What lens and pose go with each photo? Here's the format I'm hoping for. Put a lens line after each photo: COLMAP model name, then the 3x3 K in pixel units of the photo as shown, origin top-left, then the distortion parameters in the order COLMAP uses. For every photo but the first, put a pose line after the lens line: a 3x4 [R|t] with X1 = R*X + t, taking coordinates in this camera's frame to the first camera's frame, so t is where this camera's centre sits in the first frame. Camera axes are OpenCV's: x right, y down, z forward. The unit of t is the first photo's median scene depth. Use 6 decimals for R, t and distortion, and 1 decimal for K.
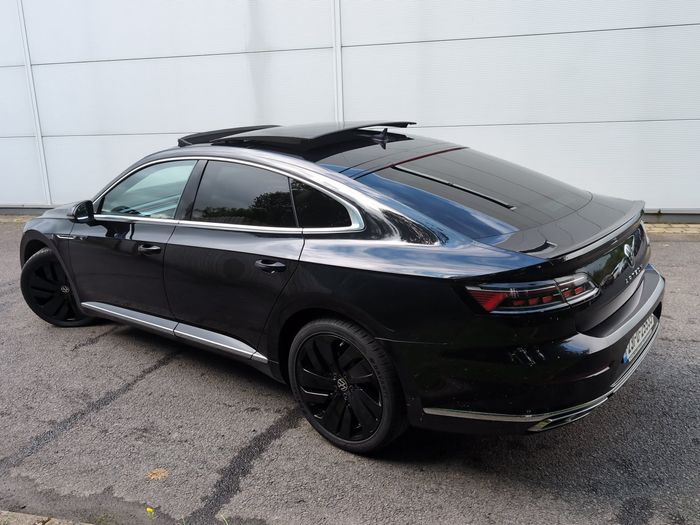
lens RADIAL K [[583.4, 0, 350.0], [0, 583.4, 262.5], [0, 0, 1]] dist [0.010654, 0.007557]
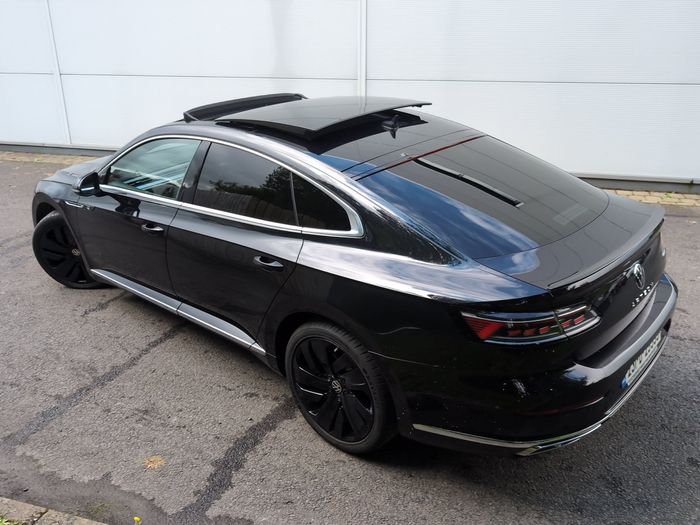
lens RADIAL K [[583.4, 0, 350.0], [0, 583.4, 262.5], [0, 0, 1]] dist [0.010654, 0.007557]
pose [[0.998271, 0.043822, -0.039170, 0.039252], [-0.038944, 0.992294, 0.117627, -0.118834], [0.044023, -0.115899, 0.992285, 0.031453]]
